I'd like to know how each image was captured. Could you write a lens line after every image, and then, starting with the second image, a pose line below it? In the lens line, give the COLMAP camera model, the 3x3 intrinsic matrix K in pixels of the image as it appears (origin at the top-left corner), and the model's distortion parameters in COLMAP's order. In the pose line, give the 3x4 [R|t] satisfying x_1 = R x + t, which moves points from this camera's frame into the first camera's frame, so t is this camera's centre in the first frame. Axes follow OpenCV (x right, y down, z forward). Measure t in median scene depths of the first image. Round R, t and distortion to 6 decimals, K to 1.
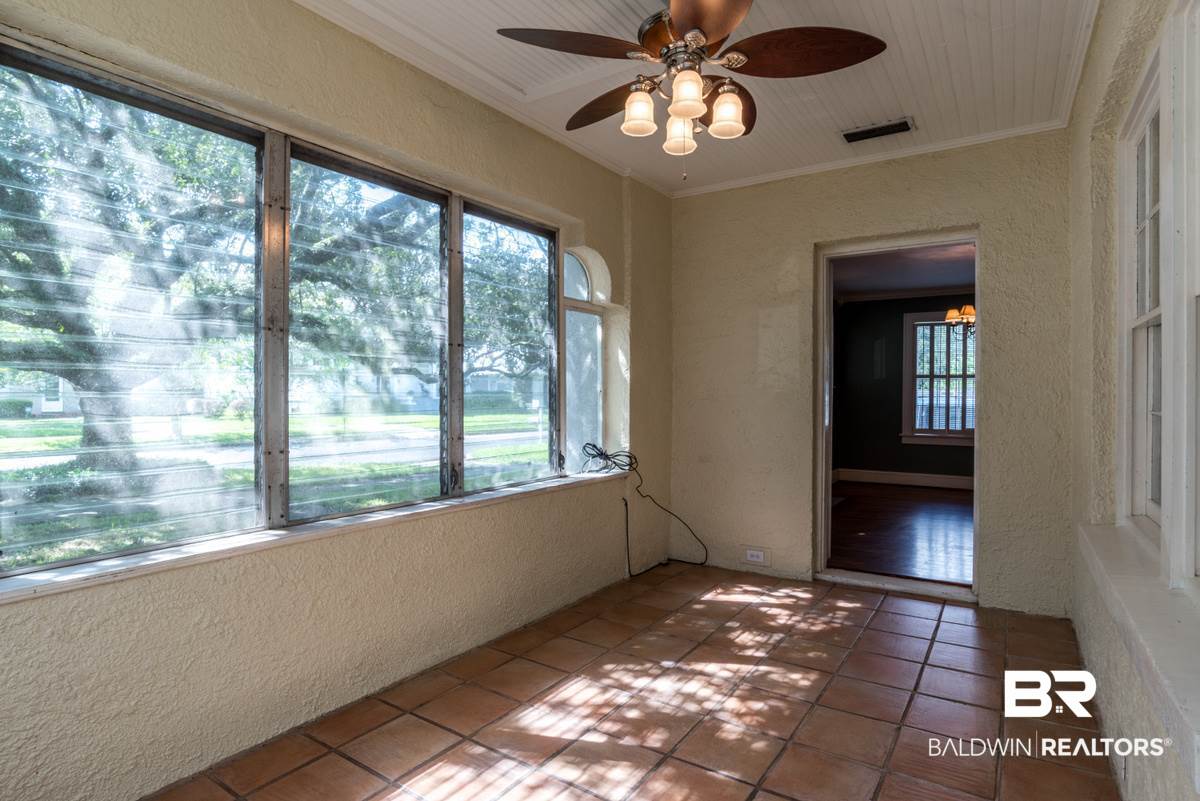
lens RADIAL K [[628.8, 0, 599.6], [0, 628.8, 398.0], [0, 0, 1]] dist [-0.035776, 0.009074]
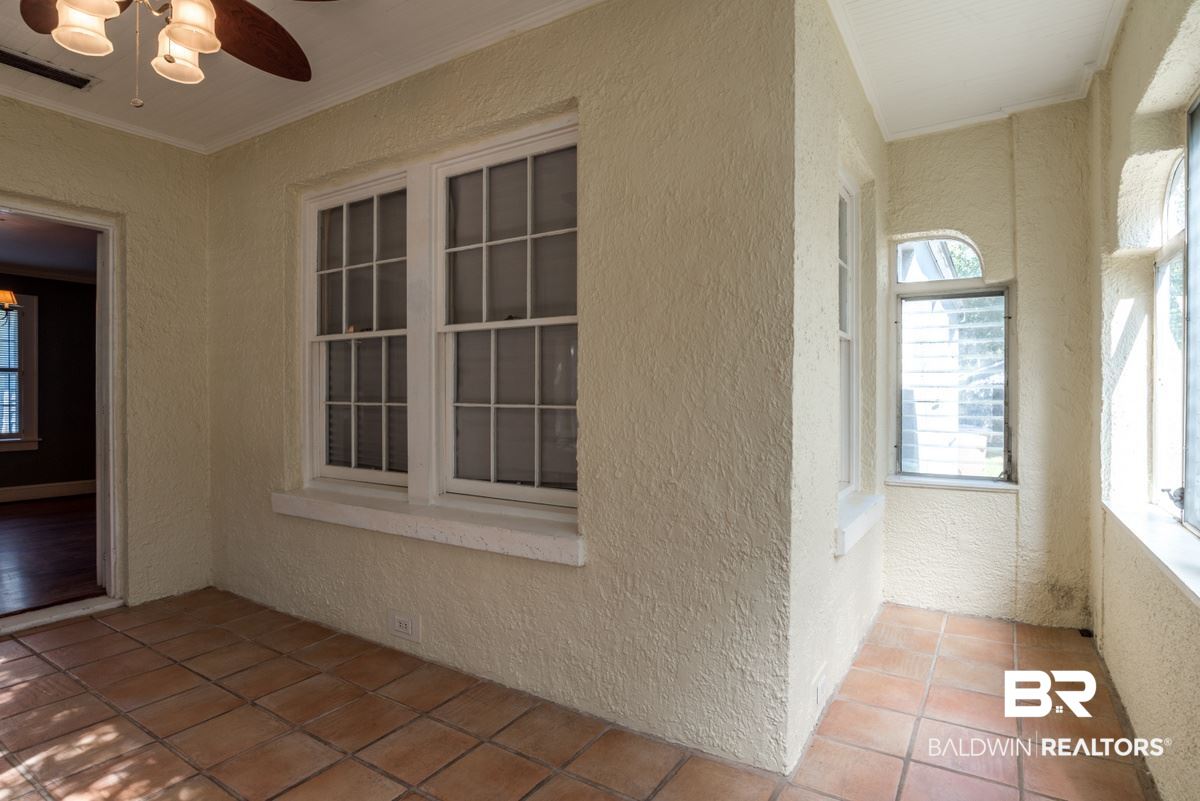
lens RADIAL K [[628.8, 0, 600.8], [0, 628.8, 399.7], [0, 0, 1]] dist [-0.035776, 0.009074]
pose [[-0.016289, -0.008877, 0.999828, -0.465545], [0.008292, 0.999925, 0.009013, 0.008548], [-0.999833, 0.008438, -0.016215, 0.342321]]
